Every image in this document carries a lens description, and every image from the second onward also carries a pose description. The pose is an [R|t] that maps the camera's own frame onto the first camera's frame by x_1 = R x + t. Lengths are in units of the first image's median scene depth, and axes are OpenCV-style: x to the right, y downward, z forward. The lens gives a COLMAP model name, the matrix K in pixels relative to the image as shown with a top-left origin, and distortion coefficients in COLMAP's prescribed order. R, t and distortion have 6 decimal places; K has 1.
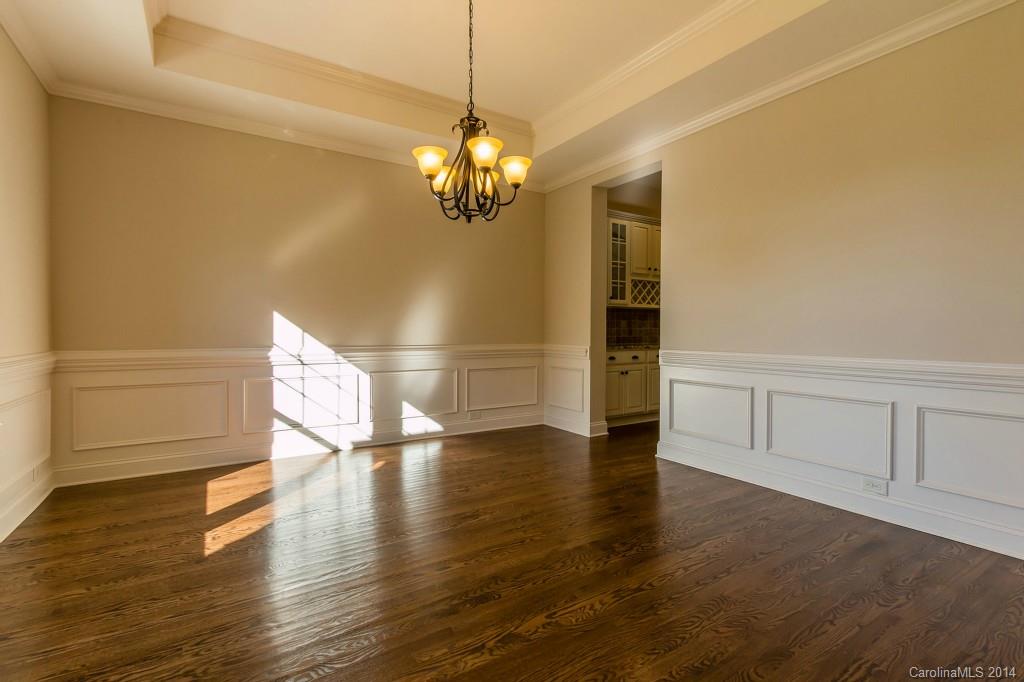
lens RADIAL K [[477.5, 0, 514.2], [0, 477.5, 338.6], [0, 0, 1]] dist [-0.002183, -0.000952]
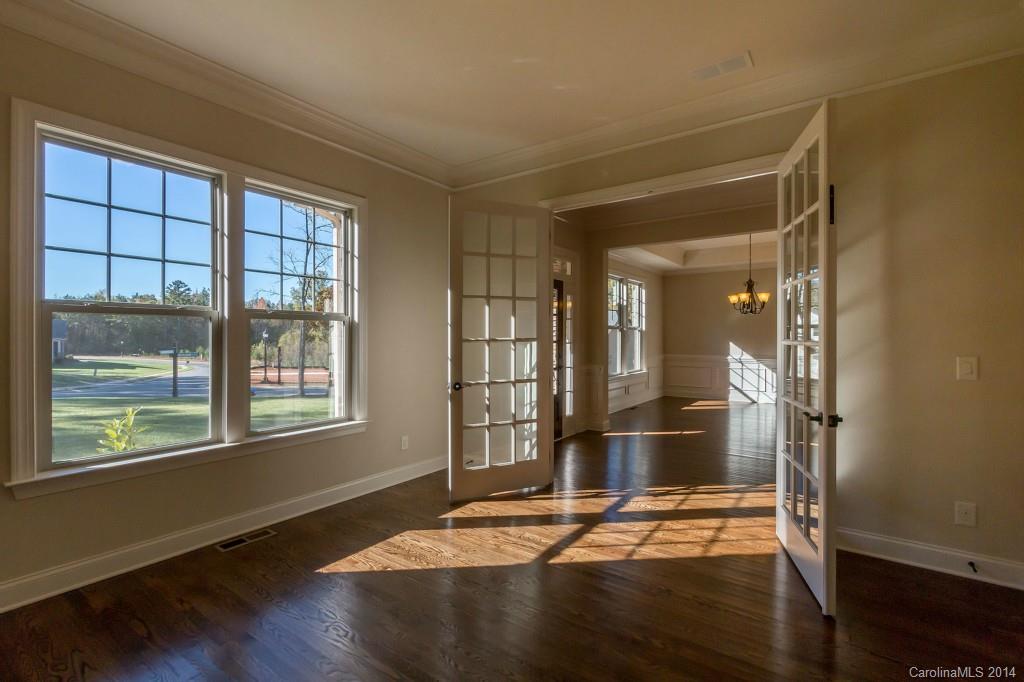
lens RADIAL K [[477.5, 0, 512.3], [0, 477.5, 338.8], [0, 0, 1]] dist [-0.002183, -0.000952]
pose [[0.361427, 0.006333, -0.932379, 1.371319], [-0.021239, 0.999773, -0.001443, -0.040509], [0.932158, 0.020325, 0.361480, -0.926751]]
